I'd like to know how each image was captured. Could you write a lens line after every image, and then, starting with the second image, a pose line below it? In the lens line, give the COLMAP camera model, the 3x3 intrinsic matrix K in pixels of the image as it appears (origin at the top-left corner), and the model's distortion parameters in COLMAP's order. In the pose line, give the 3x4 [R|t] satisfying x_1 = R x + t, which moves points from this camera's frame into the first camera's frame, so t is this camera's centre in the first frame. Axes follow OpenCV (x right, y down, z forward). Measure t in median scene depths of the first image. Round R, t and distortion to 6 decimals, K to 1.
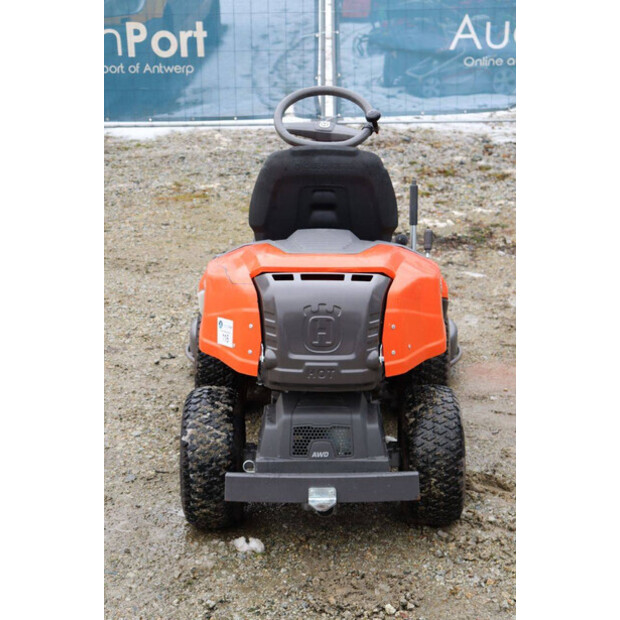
lens RADIAL K [[1337.1, 0, 298.0], [0, 1337.1, 314.0], [0, 0, 1]] dist [0.345969, 0.000000]
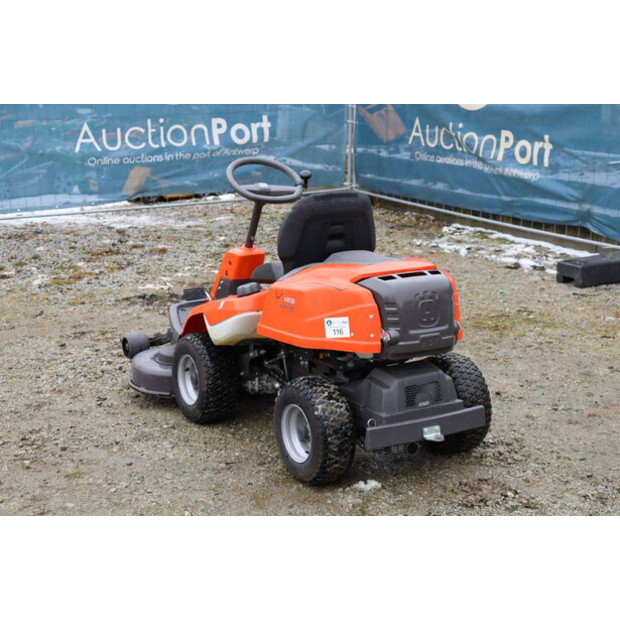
lens RADIAL K [[1231.7, 0, 328.9], [0, 1231.7, 327.5], [0, 0, 1]] dist [0.431294, 0.000000]
pose [[0.852814, -0.121017, 0.507999, -0.679770], [0.157424, 0.987101, -0.029128, 0.047768], [-0.497921, 0.104812, 0.860865, -0.048118]]
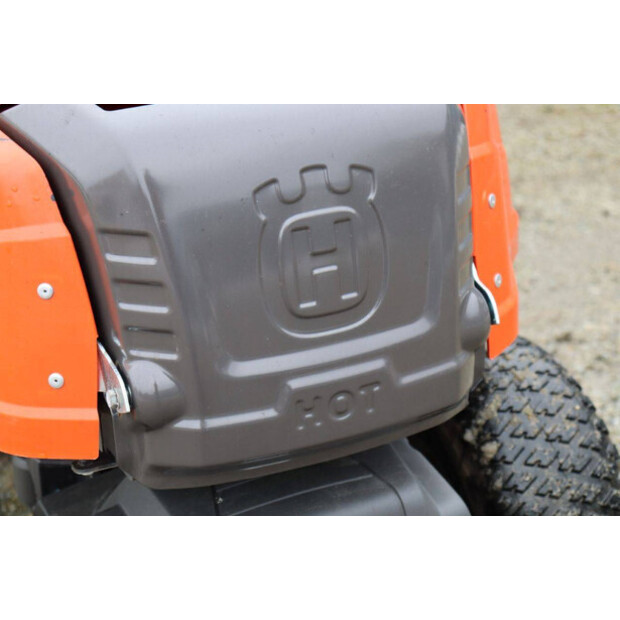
lens RADIAL K [[1447.7, 0, 313.7], [0, 1447.7, 310.6], [0, 0, 1]] dist [0.363386, 0.000000]
pose [[0.902722, -0.208741, 0.376192, -0.096052], [0.164537, 0.975442, 0.146424, -0.021218], [-0.397518, -0.070283, 0.914899, 0.675061]]
